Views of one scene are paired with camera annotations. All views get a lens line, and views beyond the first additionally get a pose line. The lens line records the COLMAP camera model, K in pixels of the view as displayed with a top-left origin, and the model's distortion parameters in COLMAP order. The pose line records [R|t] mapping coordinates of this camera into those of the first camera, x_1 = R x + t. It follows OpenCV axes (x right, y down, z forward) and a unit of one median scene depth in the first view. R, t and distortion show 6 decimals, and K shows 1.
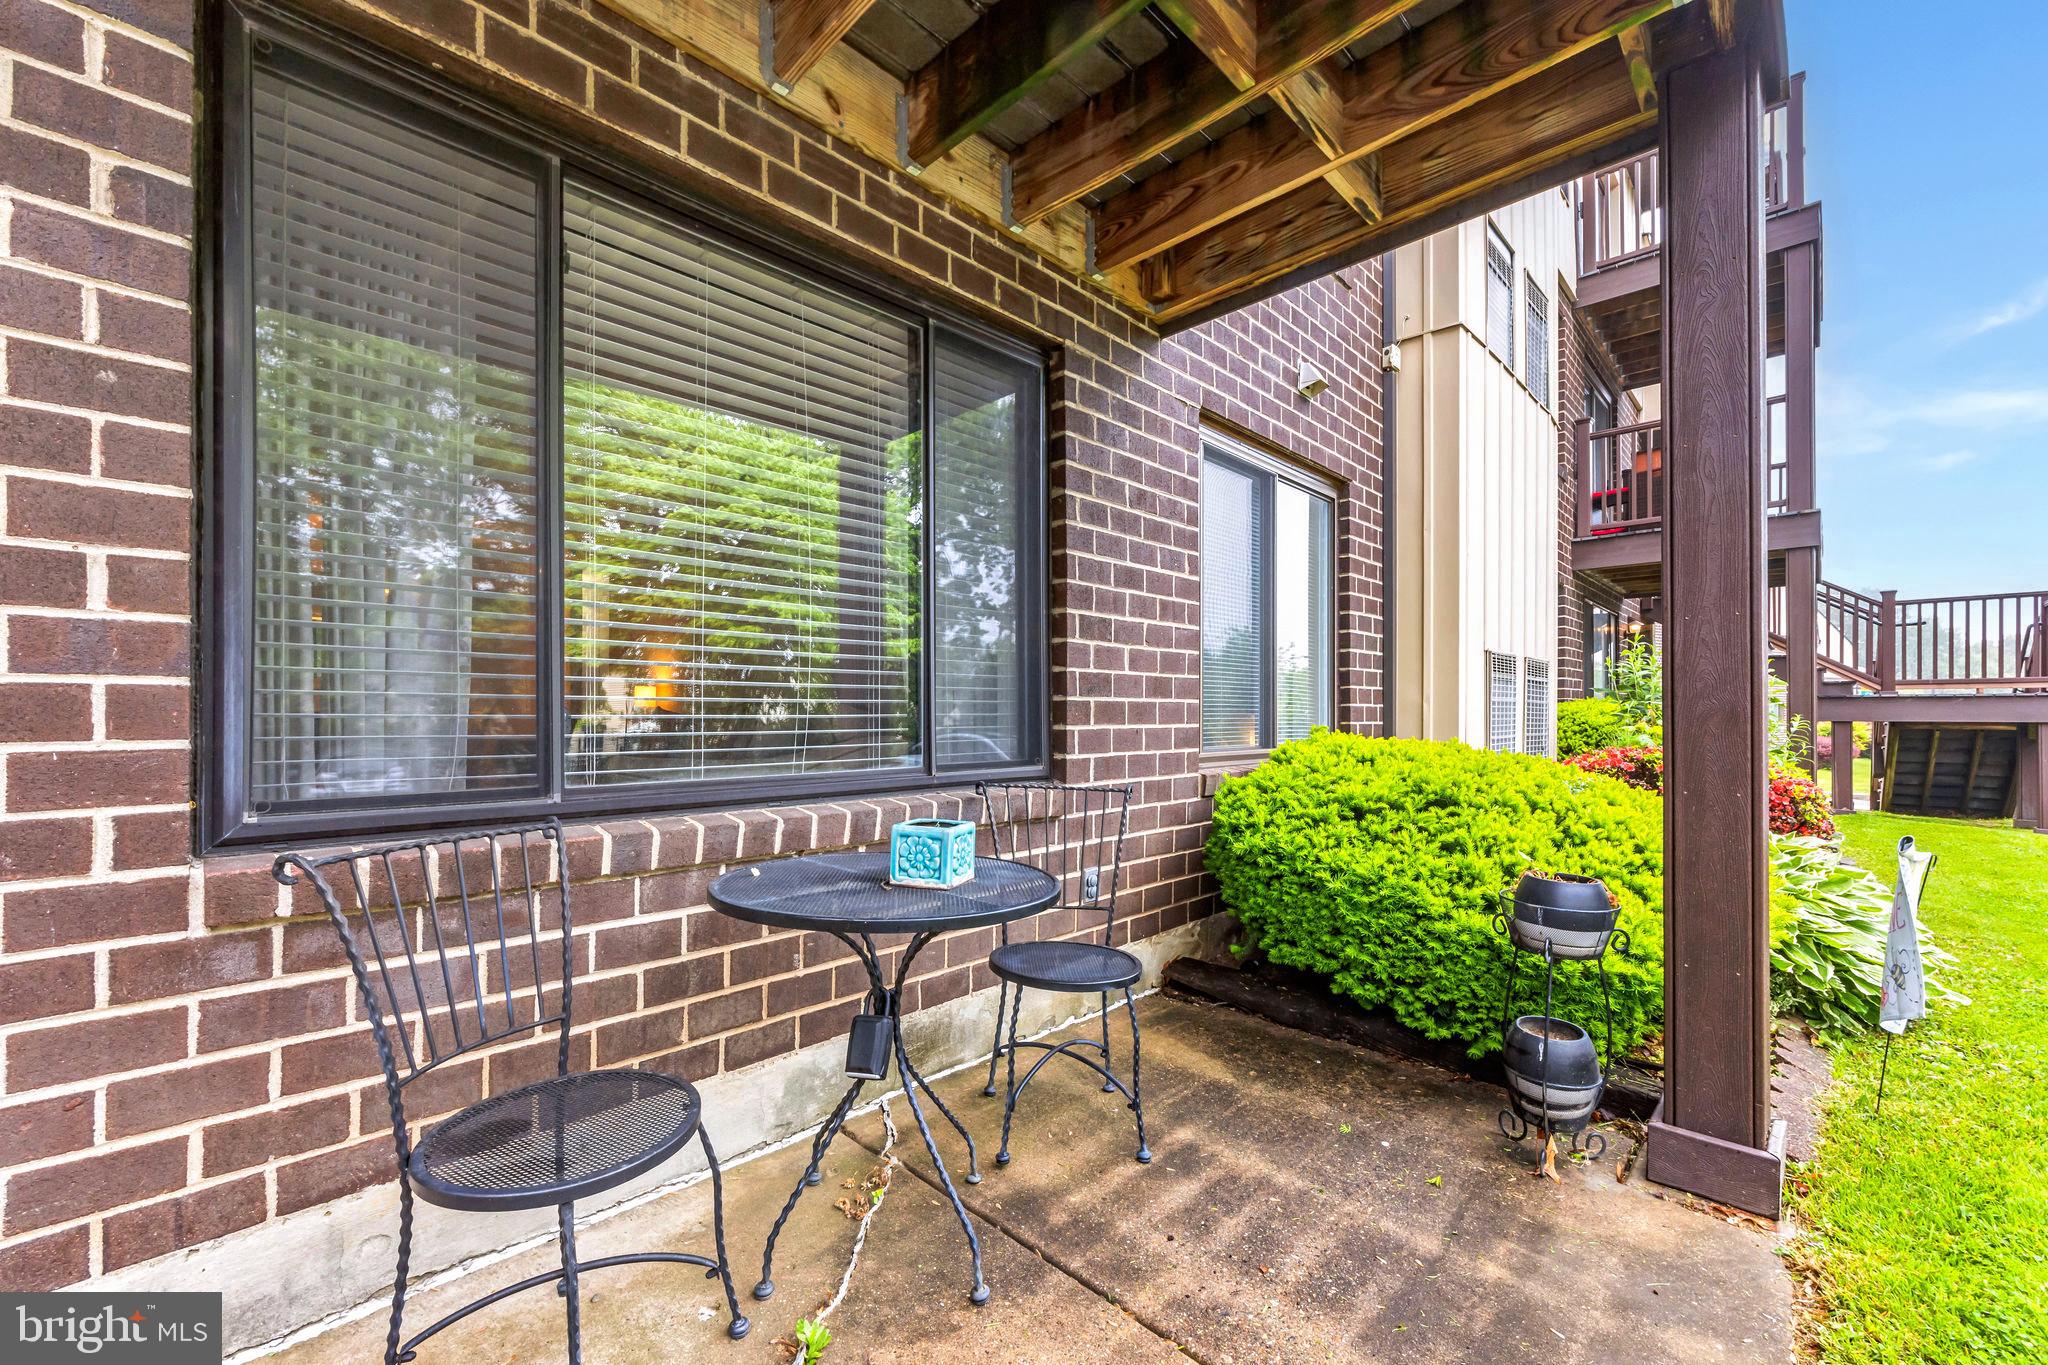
lens RADIAL K [[818.0, 0, 1008.1], [0, 818.0, 693.1], [0, 0, 1]] dist [0.000764, -0.000438]
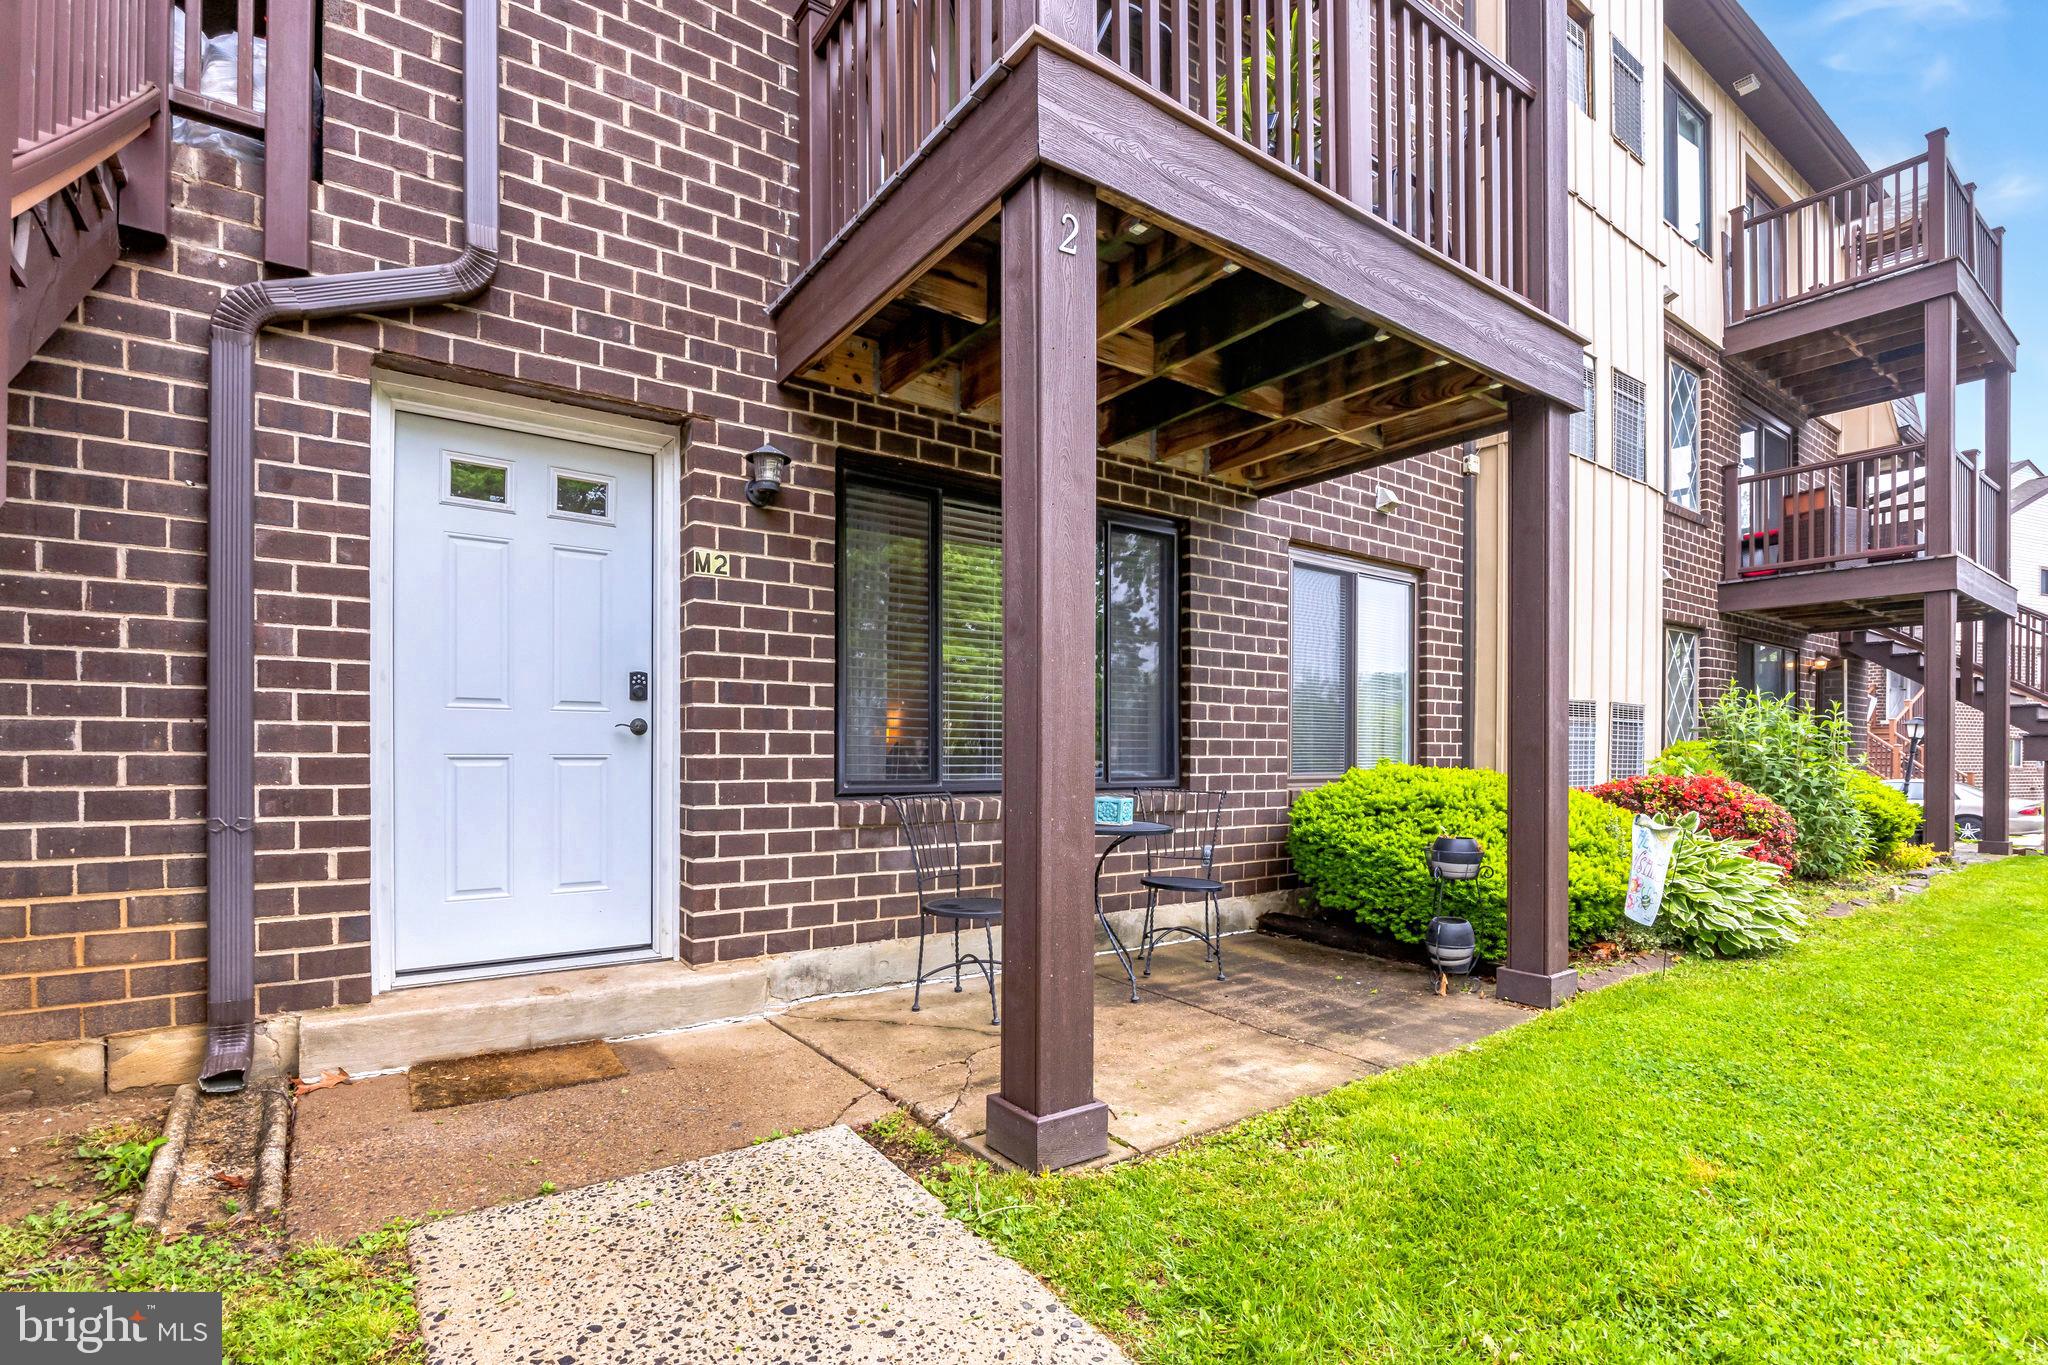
lens RADIAL K [[947.0, 0, 1032.7], [0, 947.0, 757.8], [0, 0, 1]] dist [-0.002328, -0.000152]
pose [[0.989377, 0.004711, -0.145297, 0.035110], [-0.000385, 0.999556, 0.029785, -0.011184], [0.145373, -0.029413, 0.988940, -0.898198]]
